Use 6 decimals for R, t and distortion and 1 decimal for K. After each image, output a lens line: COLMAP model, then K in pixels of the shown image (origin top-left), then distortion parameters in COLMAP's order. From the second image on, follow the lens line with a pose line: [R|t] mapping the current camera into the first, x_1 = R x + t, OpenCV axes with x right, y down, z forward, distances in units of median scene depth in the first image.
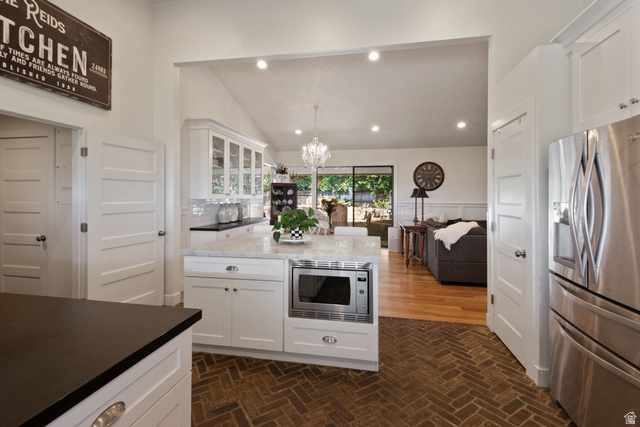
lens RADIAL K [[297.9, 0, 311.5], [0, 297.9, 195.0], [0, 0, 1]] dist [0.022316, -0.001492]
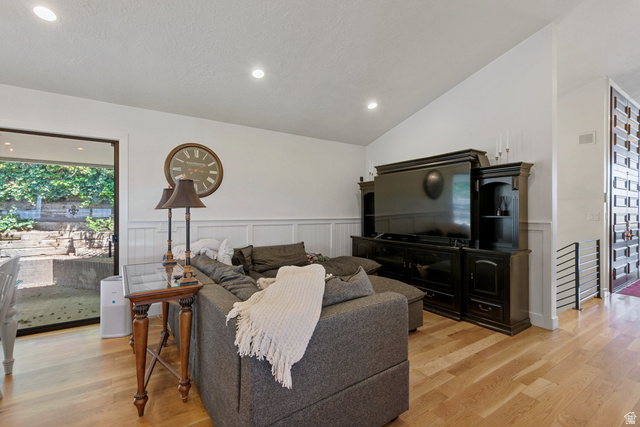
lens RADIAL K [[297.9, 0, 318.0], [0, 297.9, 212.2], [0, 0, 1]] dist [0.022316, -0.001492]
pose [[0.705225, -0.005468, 0.708962, 0.161958], [0.002180, 0.999982, 0.005544, 0.009433], [-0.708980, -0.002364, 0.705224, 0.453298]]
